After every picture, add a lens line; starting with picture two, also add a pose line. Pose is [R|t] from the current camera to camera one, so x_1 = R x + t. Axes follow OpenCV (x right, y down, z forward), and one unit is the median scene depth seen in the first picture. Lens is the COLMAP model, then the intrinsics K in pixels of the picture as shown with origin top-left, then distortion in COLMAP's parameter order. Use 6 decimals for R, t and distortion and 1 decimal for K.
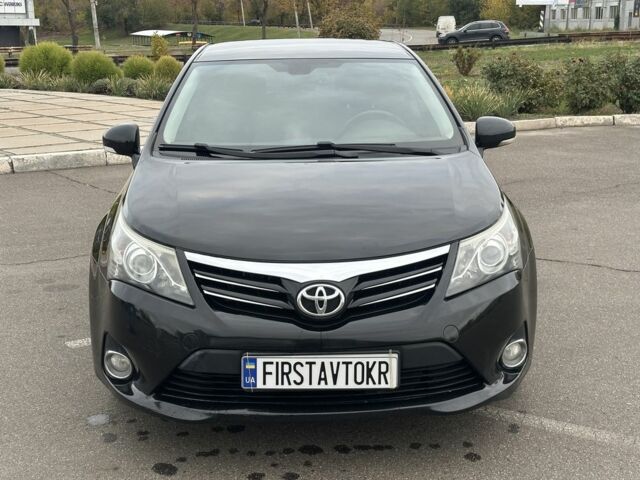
lens RADIAL K [[884.2, 0, 320.0], [0, 884.2, 240.0], [0, 0, 1]] dist [0.216839, -0.463747]
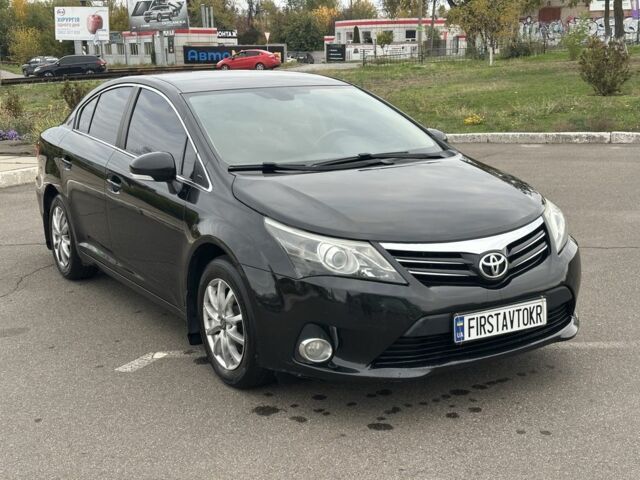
lens RADIAL K [[884.2, 0, 320.0], [0, 884.2, 240.0], [0, 0, 1]] dist [0.216839, -0.463747]
pose [[0.868458, -0.111684, 0.483018, -0.841635], [0.129406, 0.991586, -0.003394, 0.002662], [-0.478575, 0.065453, 0.875604, -0.018060]]
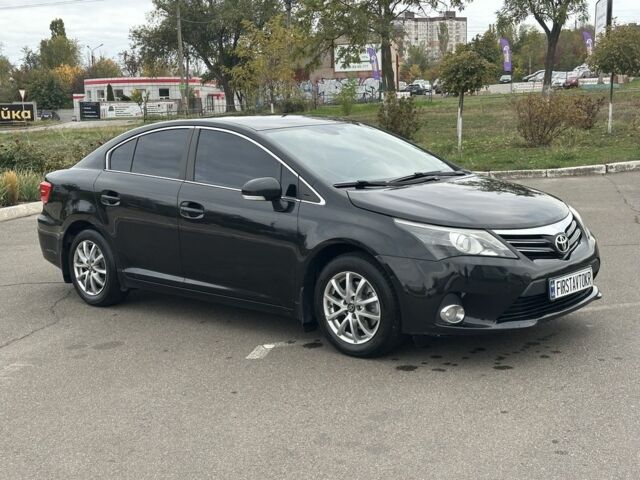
lens RADIAL K [[884.2, 0, 320.0], [0, 884.2, 240.0], [0, 0, 1]] dist [0.216839, -0.463747]
pose [[0.690703, -0.126138, 0.712052, -1.598263], [0.198505, 0.979916, -0.018963, -0.001026], [-0.695360, 0.154444, 0.701870, 0.084337]]
